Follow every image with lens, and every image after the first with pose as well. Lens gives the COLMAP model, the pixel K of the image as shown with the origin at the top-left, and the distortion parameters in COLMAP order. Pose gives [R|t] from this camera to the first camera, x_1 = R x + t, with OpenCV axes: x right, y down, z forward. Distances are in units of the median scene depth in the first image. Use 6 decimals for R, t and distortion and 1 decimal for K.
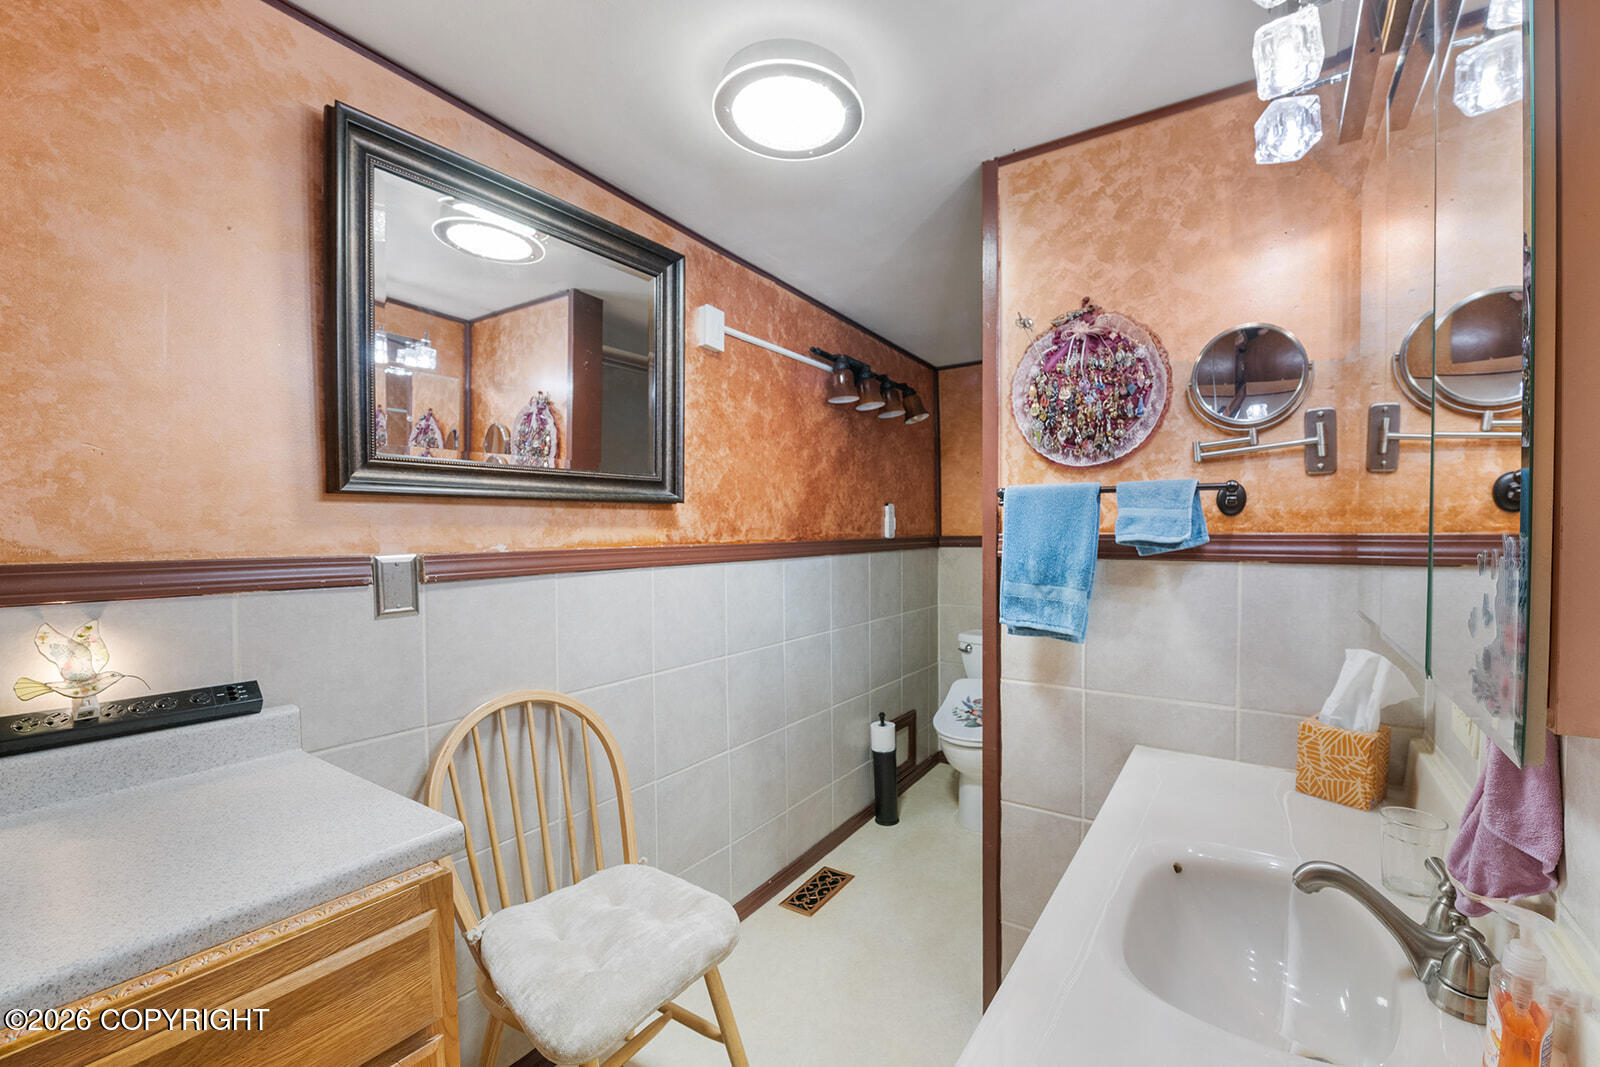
lens RADIAL K [[672.7, 0, 828.5], [0, 672.7, 532.3], [0, 0, 1]] dist [-0.000695, -0.000245]
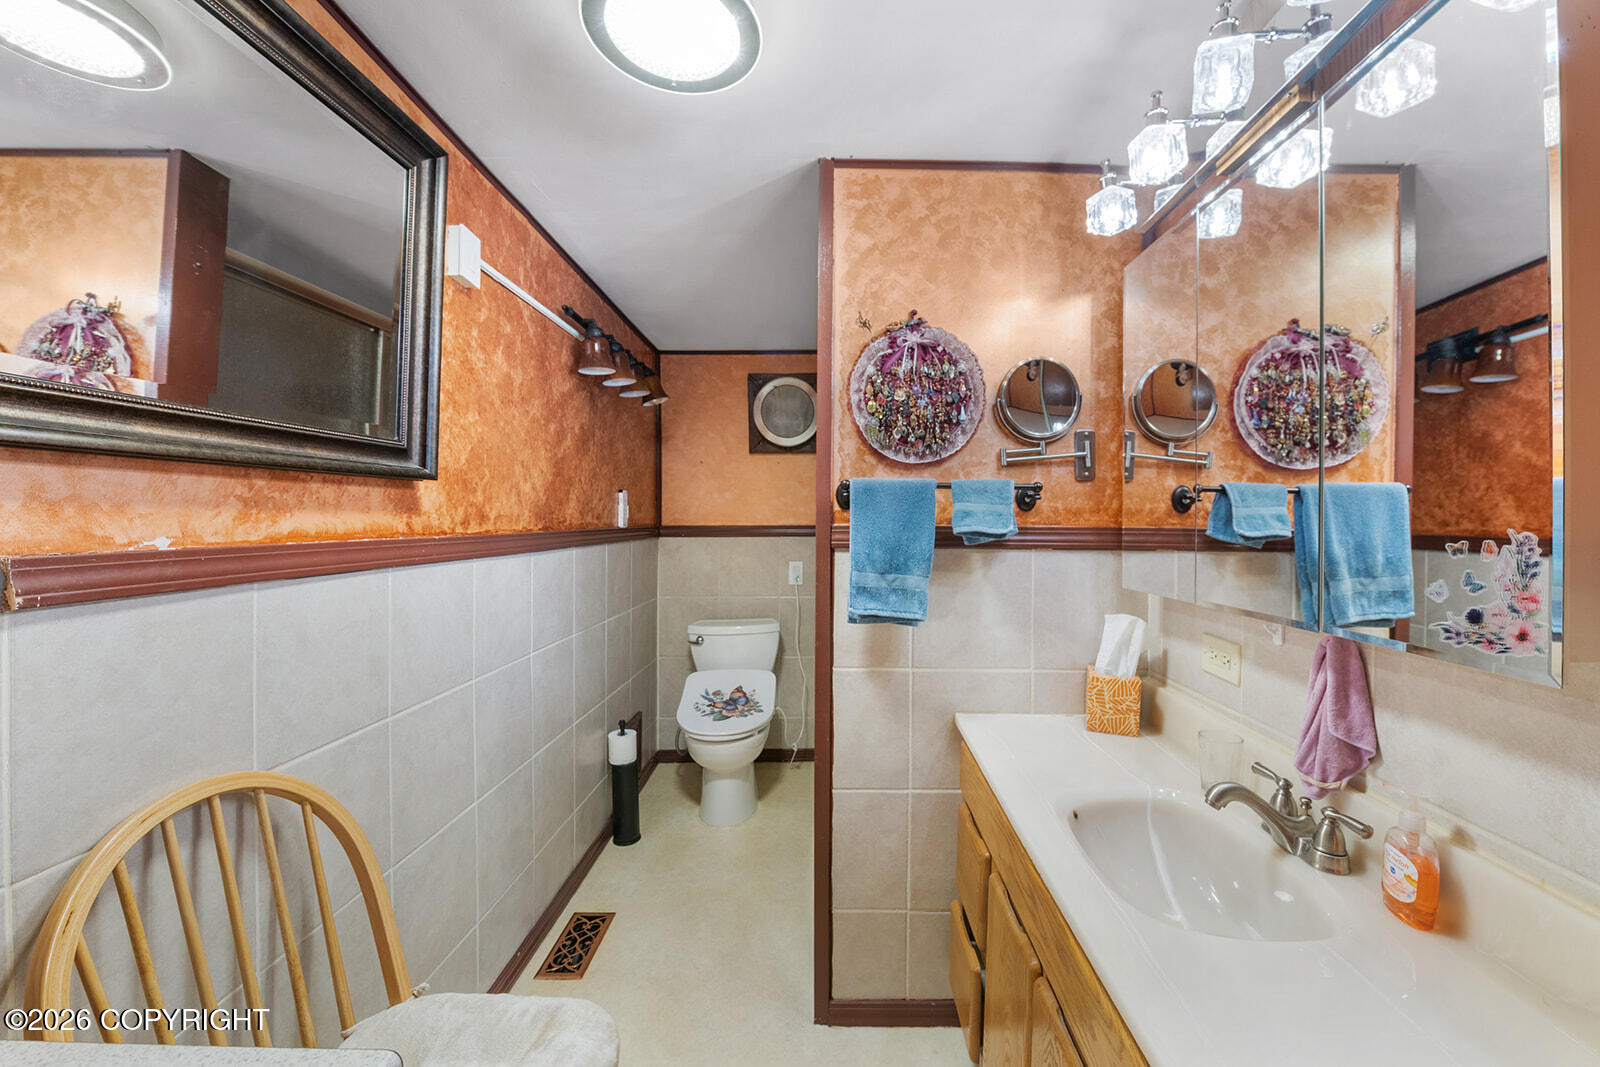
lens RADIAL K [[644.9, 0, 841.6], [0, 644.9, 508.2], [0, 0, 1]] dist [-0.000598, -0.006206]
pose [[0.830422, 0.020768, 0.556748, -0.281457], [-0.009268, 0.999682, -0.023467, 0.000049], [-0.557058, 0.014328, 0.830350, 0.187117]]
